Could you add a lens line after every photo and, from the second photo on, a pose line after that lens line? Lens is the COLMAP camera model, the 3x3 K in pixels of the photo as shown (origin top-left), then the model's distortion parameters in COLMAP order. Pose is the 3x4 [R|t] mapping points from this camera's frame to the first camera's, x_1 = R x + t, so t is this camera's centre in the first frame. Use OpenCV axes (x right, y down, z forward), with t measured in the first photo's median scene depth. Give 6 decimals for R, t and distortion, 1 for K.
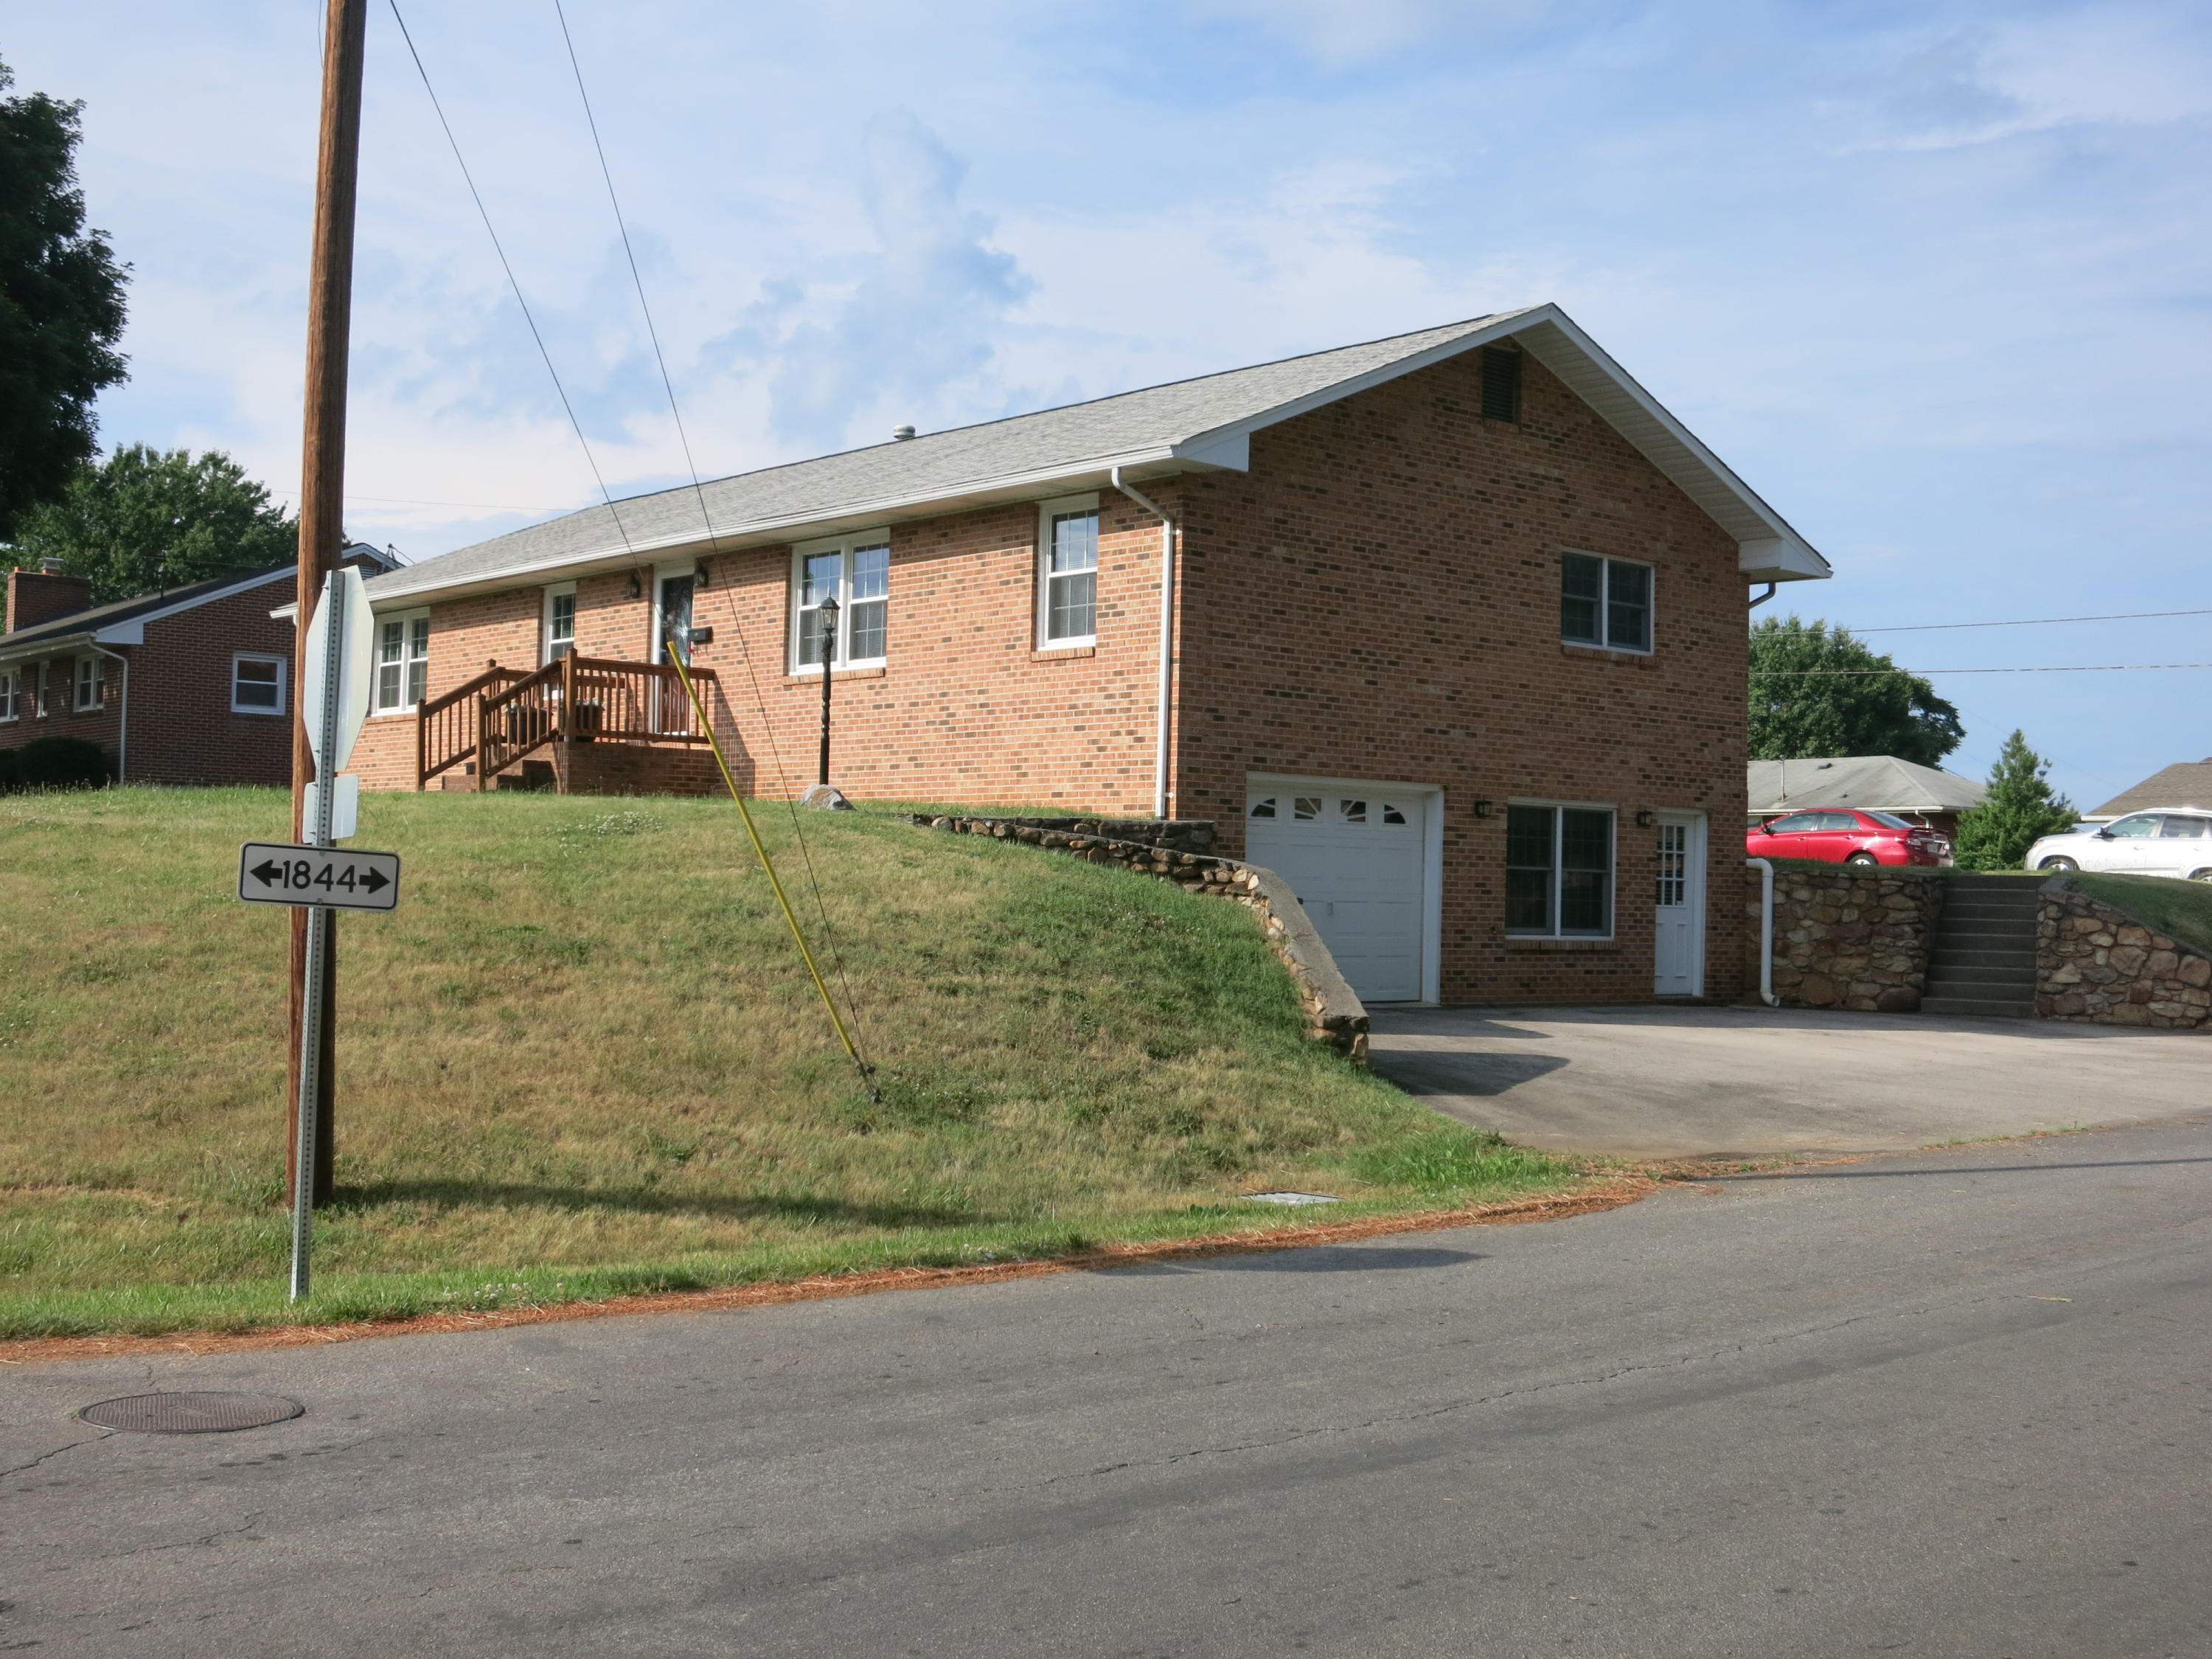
lens RADIAL K [[2535.5, 0, 1074.4], [0, 2535.5, 842.7], [0, 0, 1]] dist [-0.057555, -0.011861]
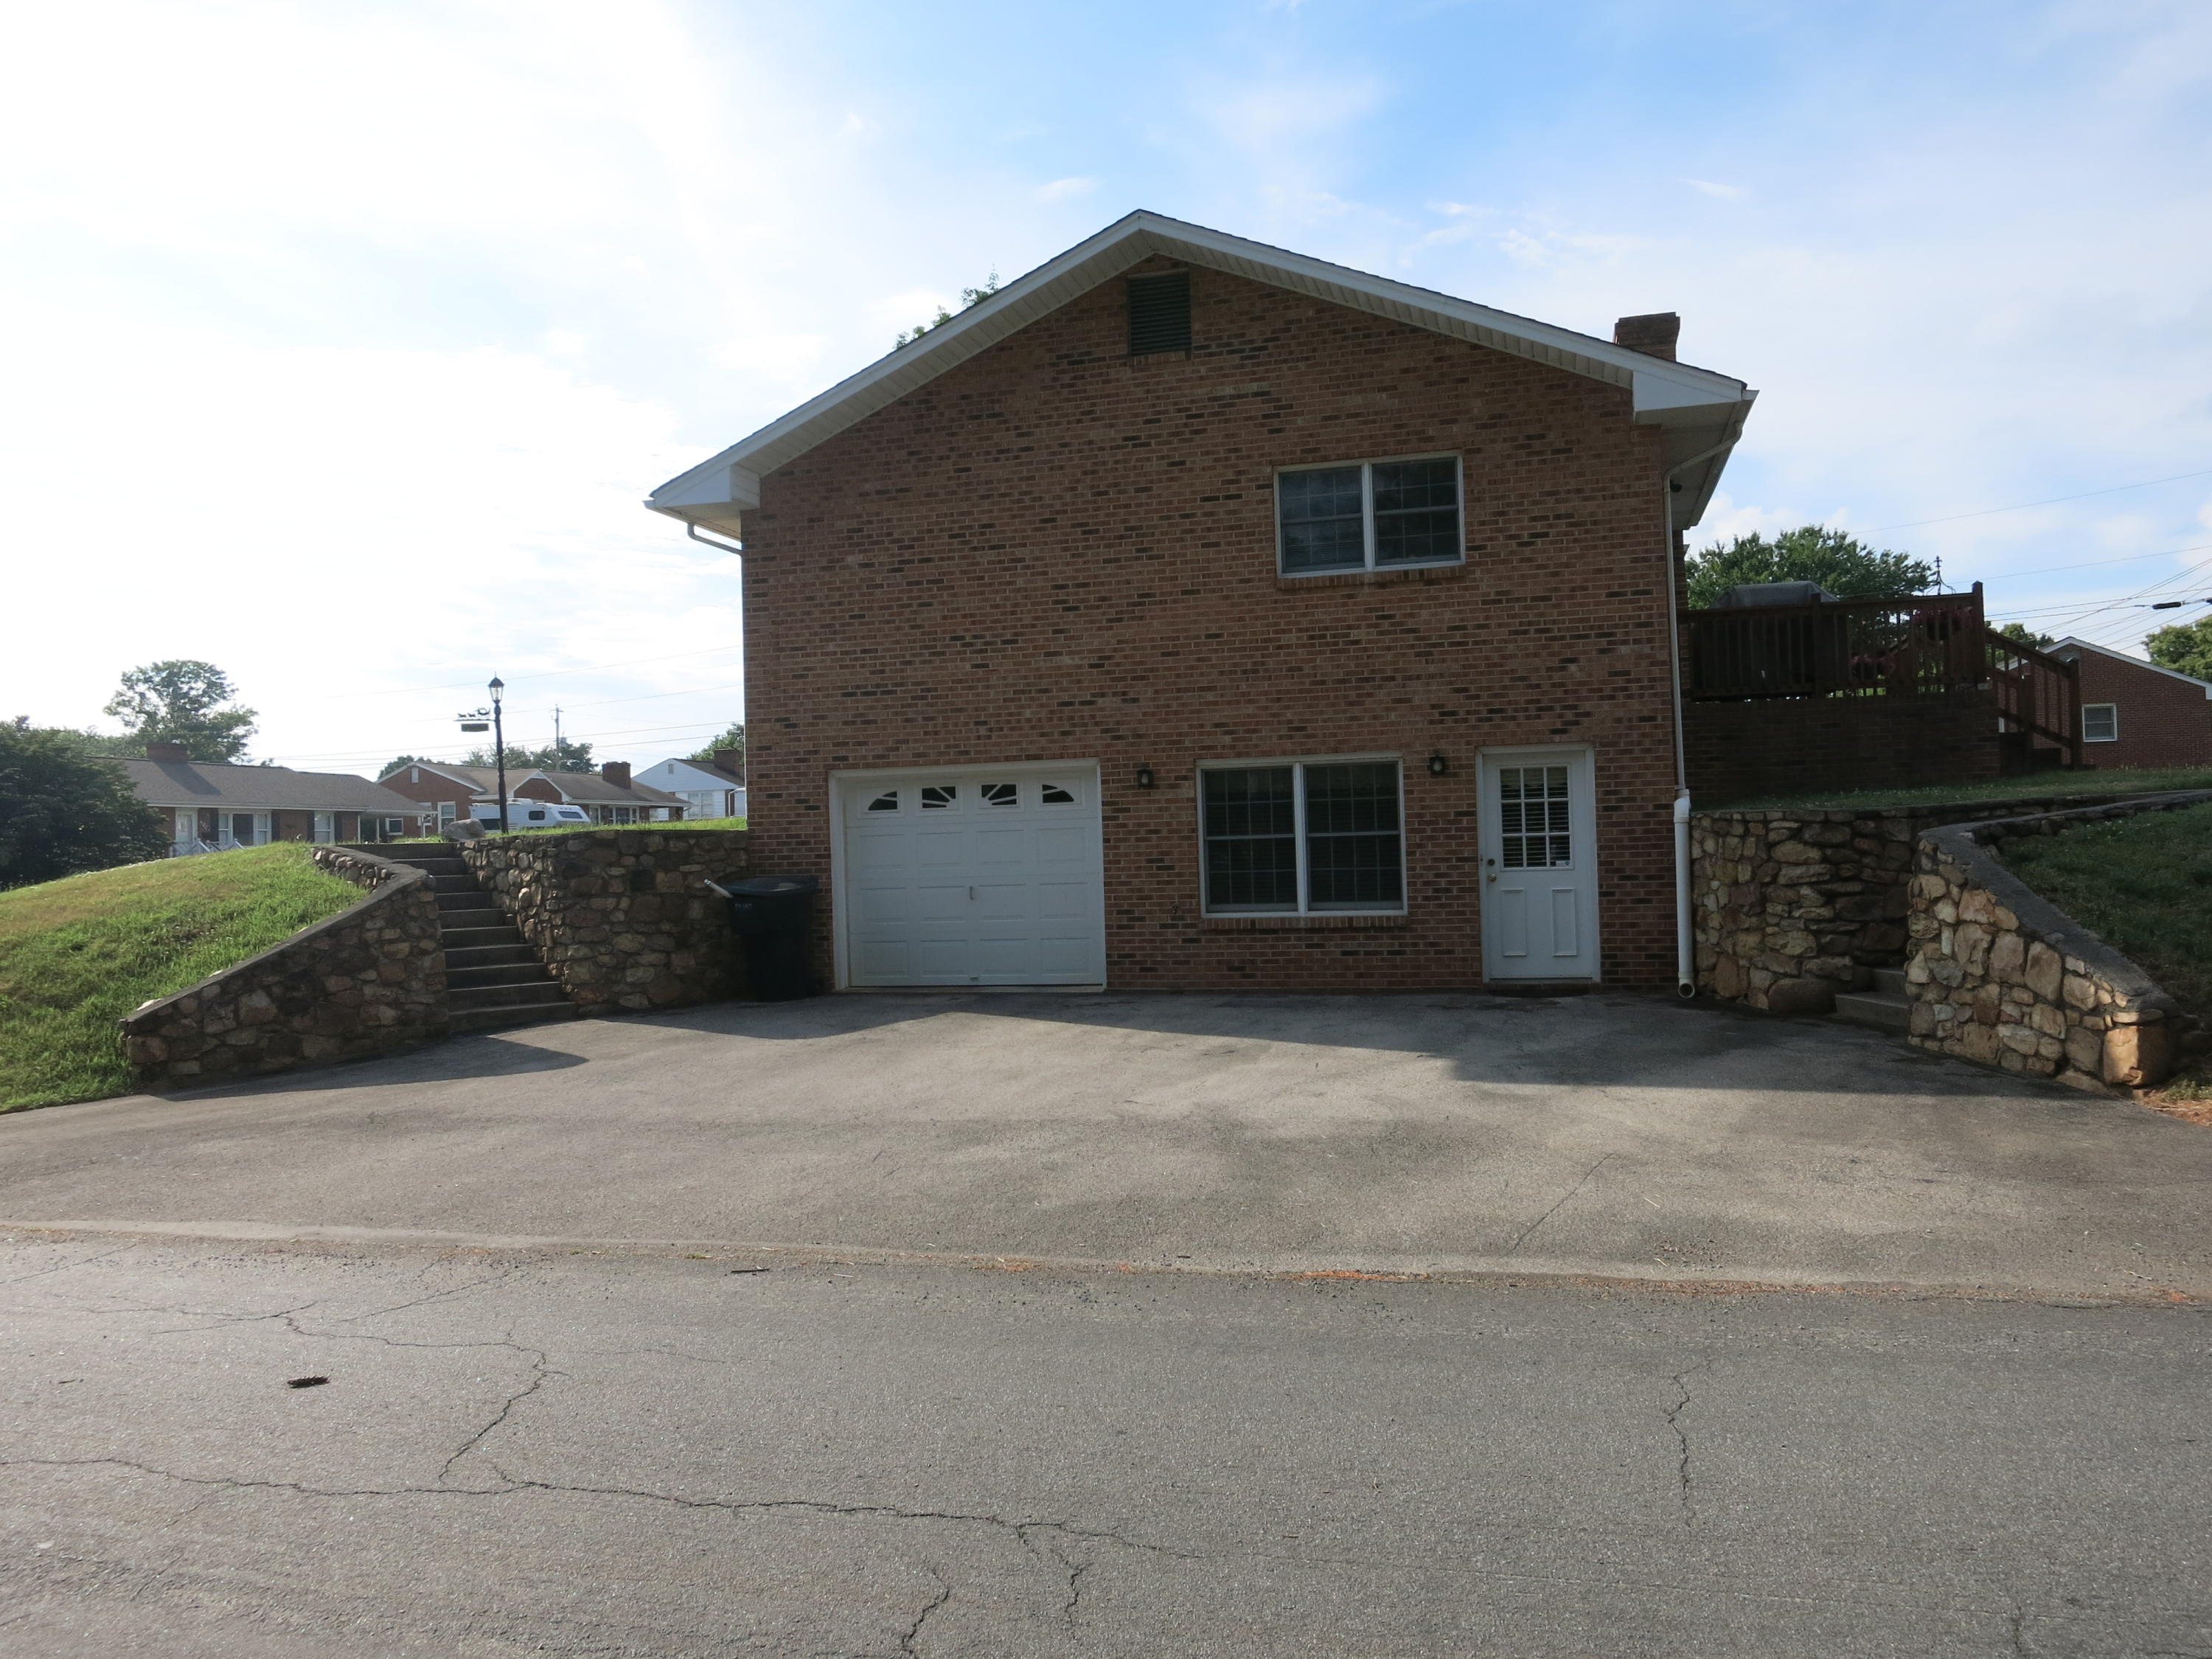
lens RADIAL K [[1639.4, 0, 1098.3], [0, 1639.4, 827.4], [0, 0, 1]] dist [-0.019360, -0.001309]
pose [[0.538847, -0.049247, -0.840963, 0.628520], [0.062434, 0.997879, -0.018431, 0.013844], [0.840087, -0.042574, 0.540778, 0.634432]]
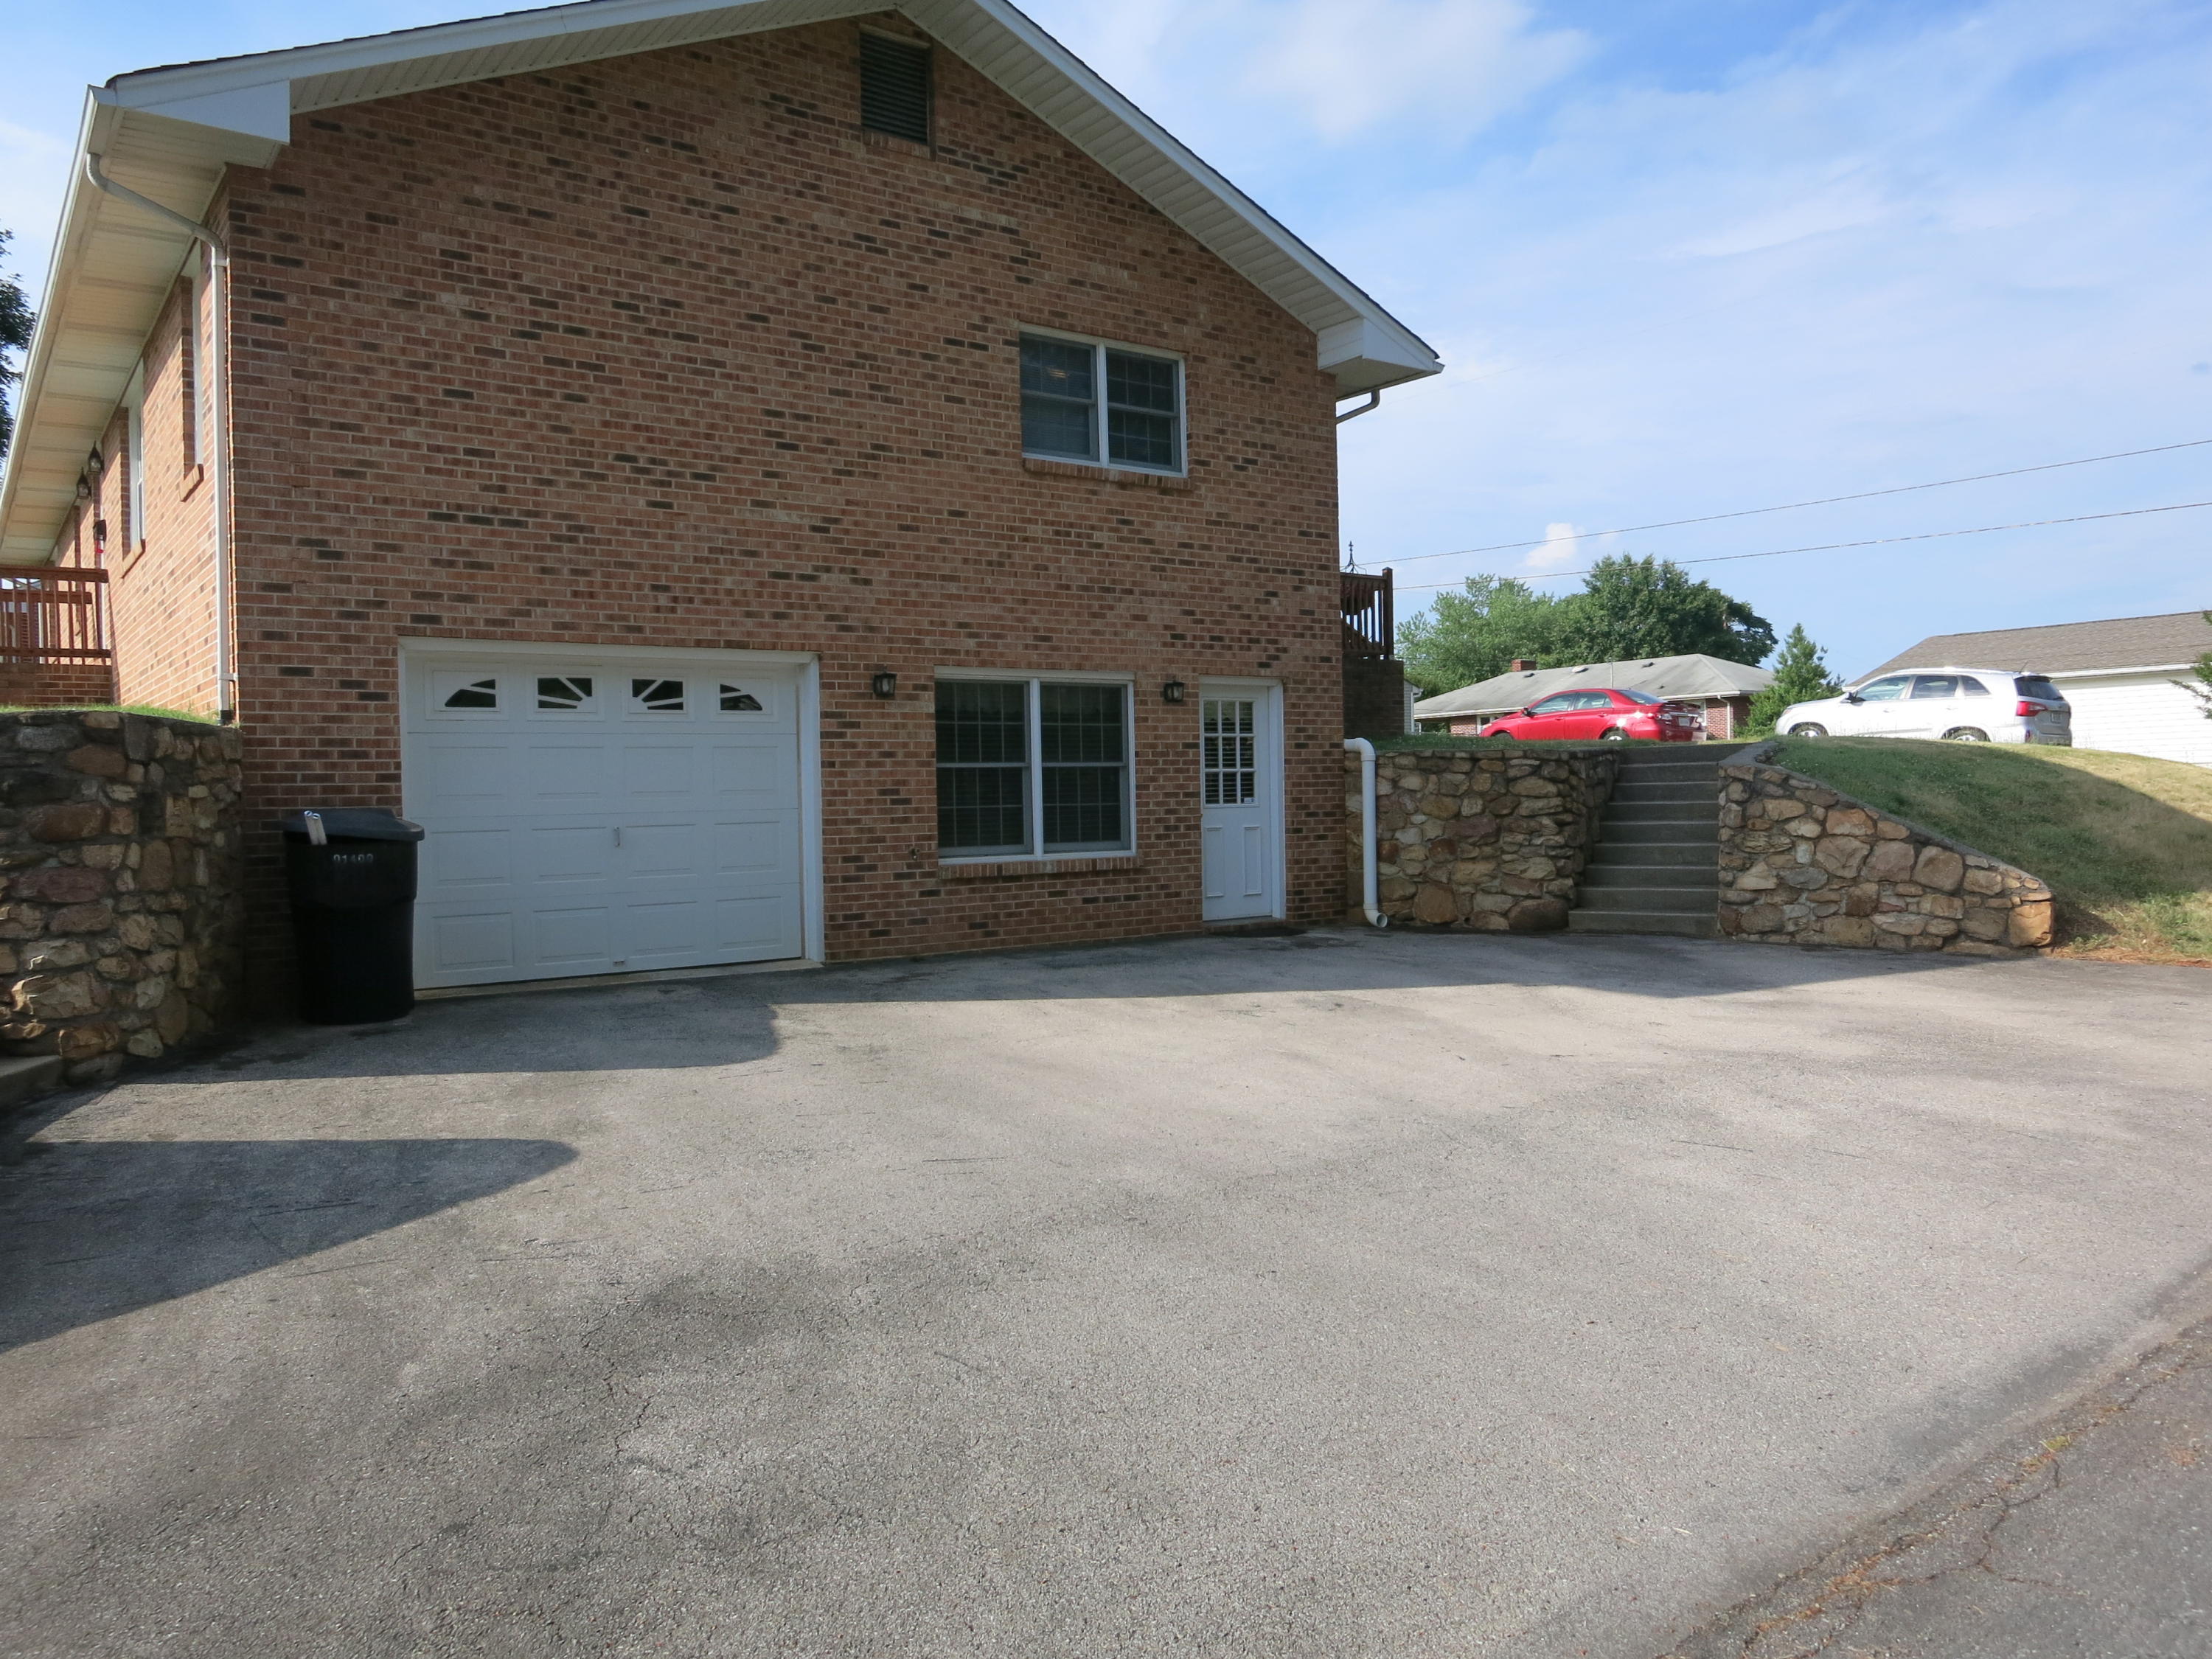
lens RADIAL K [[1639.4, 0, 1098.3], [0, 1639.4, 827.4], [0, 0, 1]] dist [-0.019360, -0.001309]
pose [[0.996542, -0.041927, -0.071735, 0.242512], [0.044932, 0.998156, 0.040809, 0.010126], [0.069892, -0.043892, 0.996588, 0.521466]]
